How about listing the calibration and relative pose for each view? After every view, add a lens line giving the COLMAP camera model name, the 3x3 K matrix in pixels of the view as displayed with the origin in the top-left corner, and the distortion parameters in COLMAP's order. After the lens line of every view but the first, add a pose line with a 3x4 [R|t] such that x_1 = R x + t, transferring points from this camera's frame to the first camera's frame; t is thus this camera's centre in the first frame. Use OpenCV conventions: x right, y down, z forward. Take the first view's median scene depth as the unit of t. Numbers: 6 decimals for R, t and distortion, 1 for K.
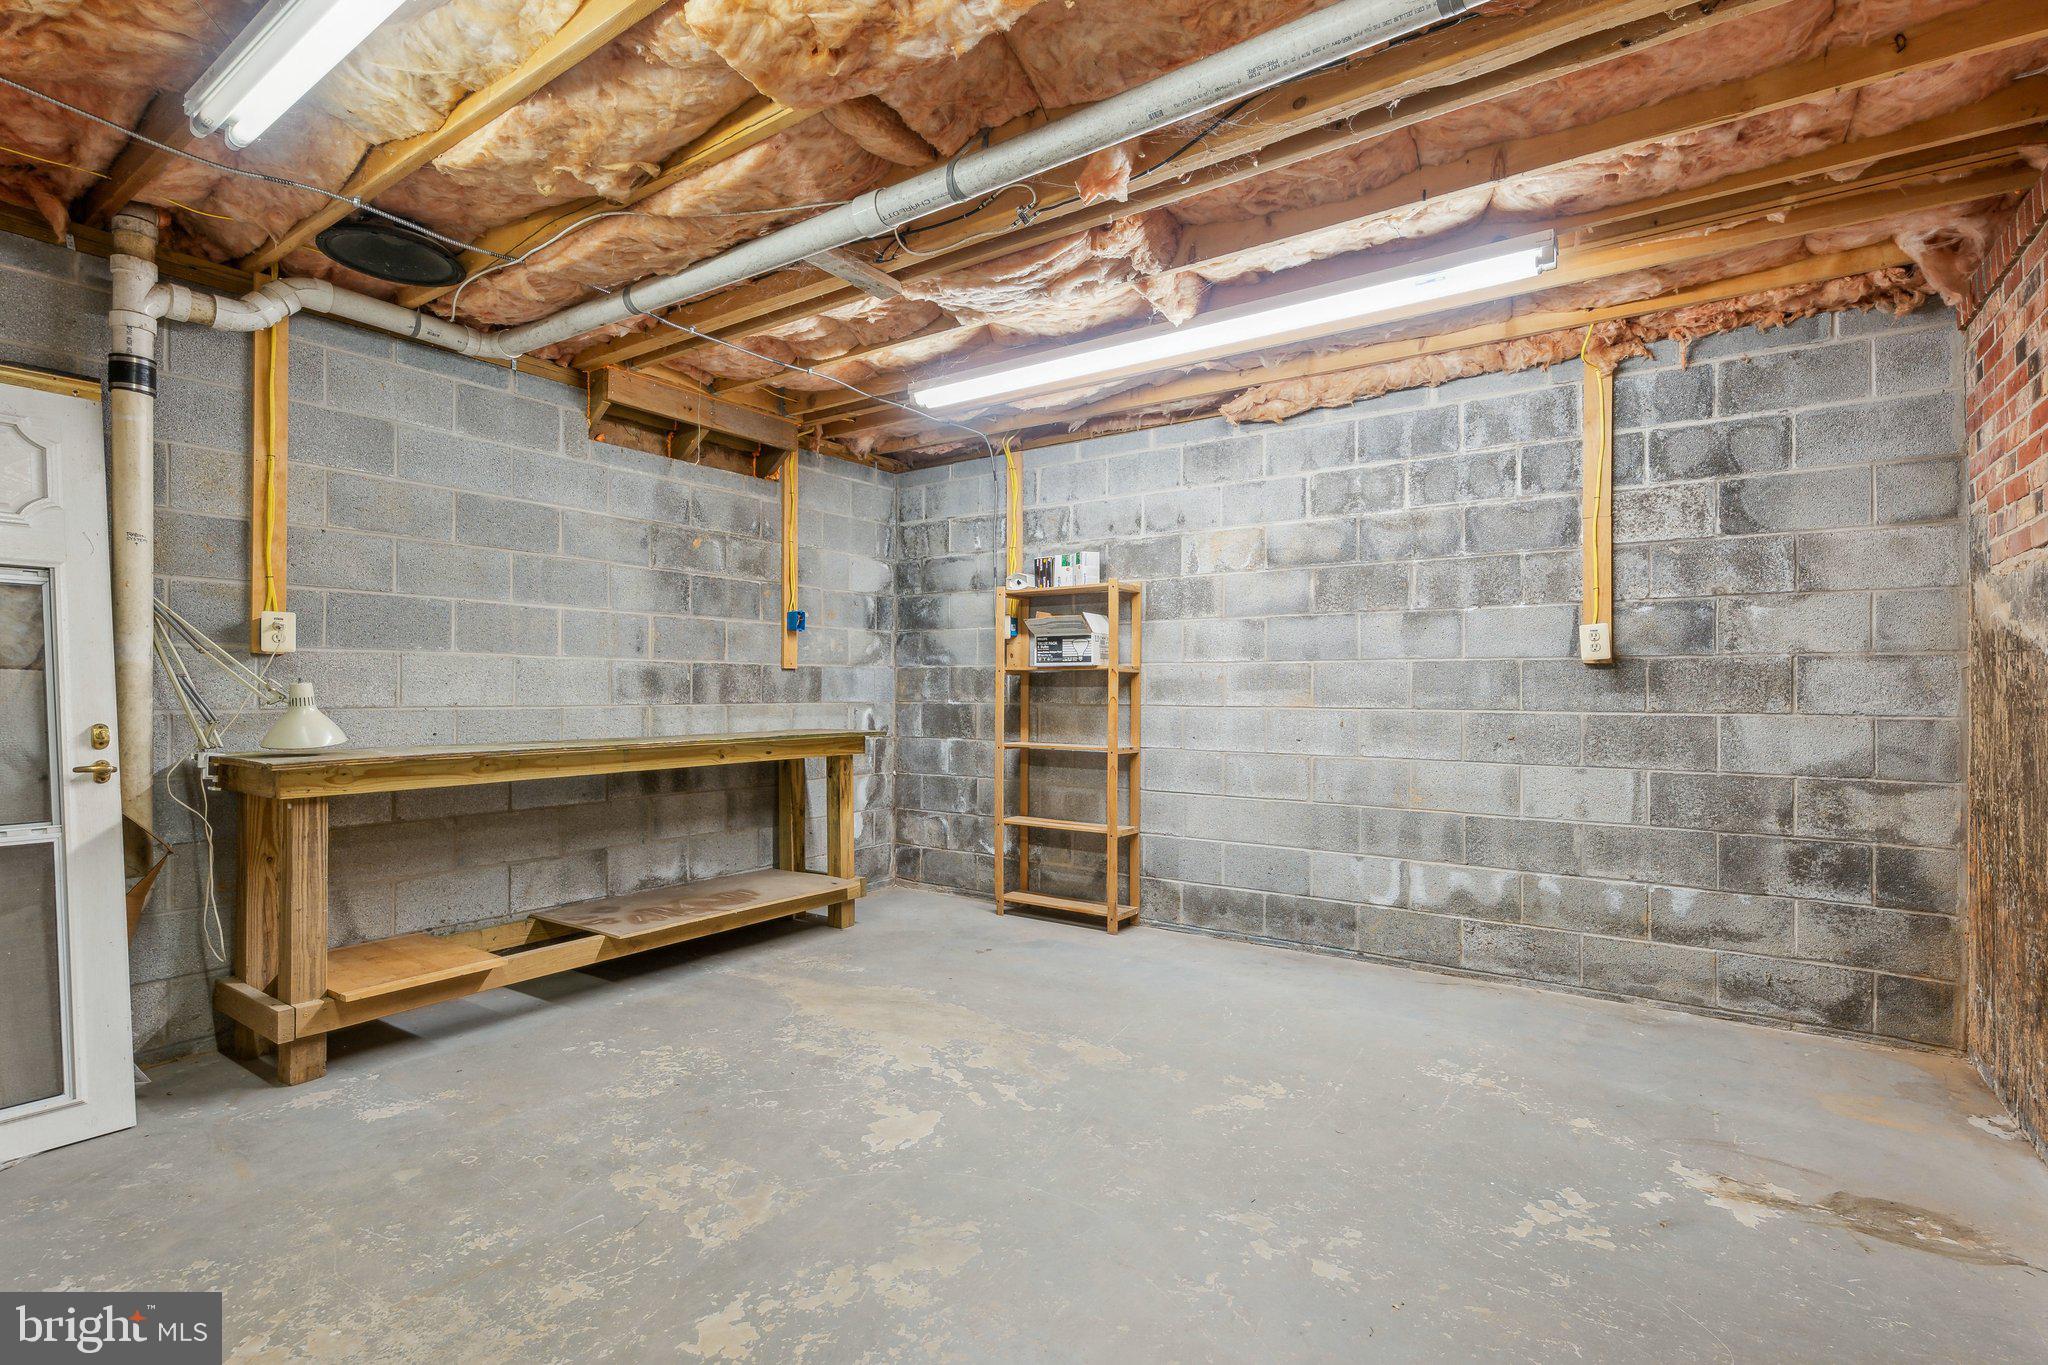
lens RADIAL K [[967.1, 0, 1024.6], [0, 967.1, 688.5], [0, 0, 1]] dist [0.001601, 0.000283]
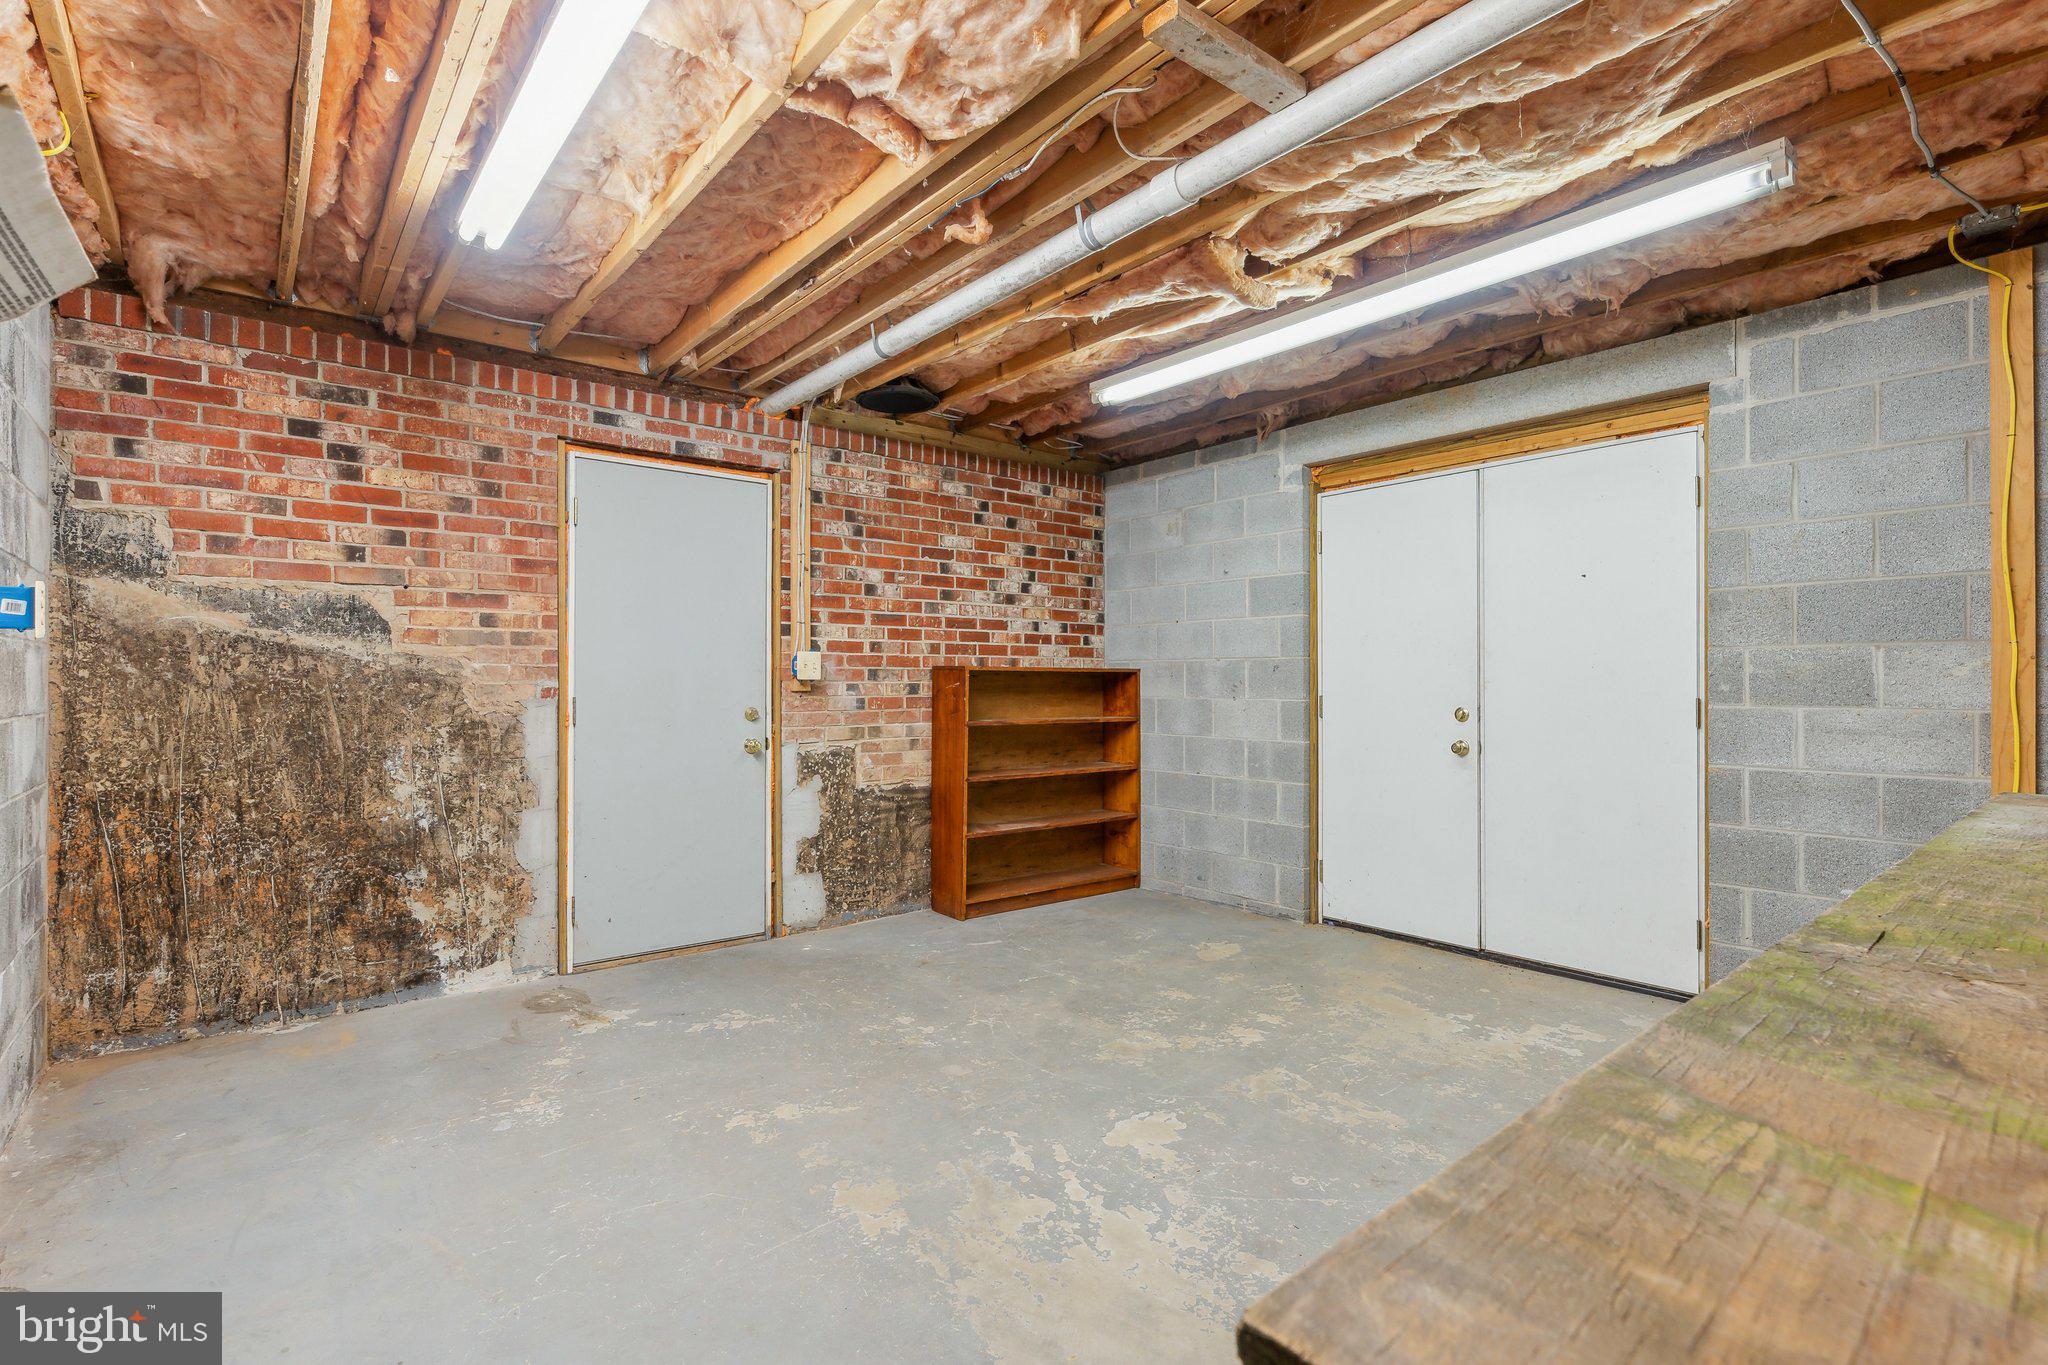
lens RADIAL K [[967.1, 0, 1023.9], [0, 967.1, 680.7], [0, 0, 1]] dist [0.001601, 0.000283]
pose [[-0.963344, -0.001132, 0.268267, -0.280625], [-0.002088, 0.999992, -0.003280, -0.002262], [-0.268261, -0.003720, -0.963339, 2.058140]]
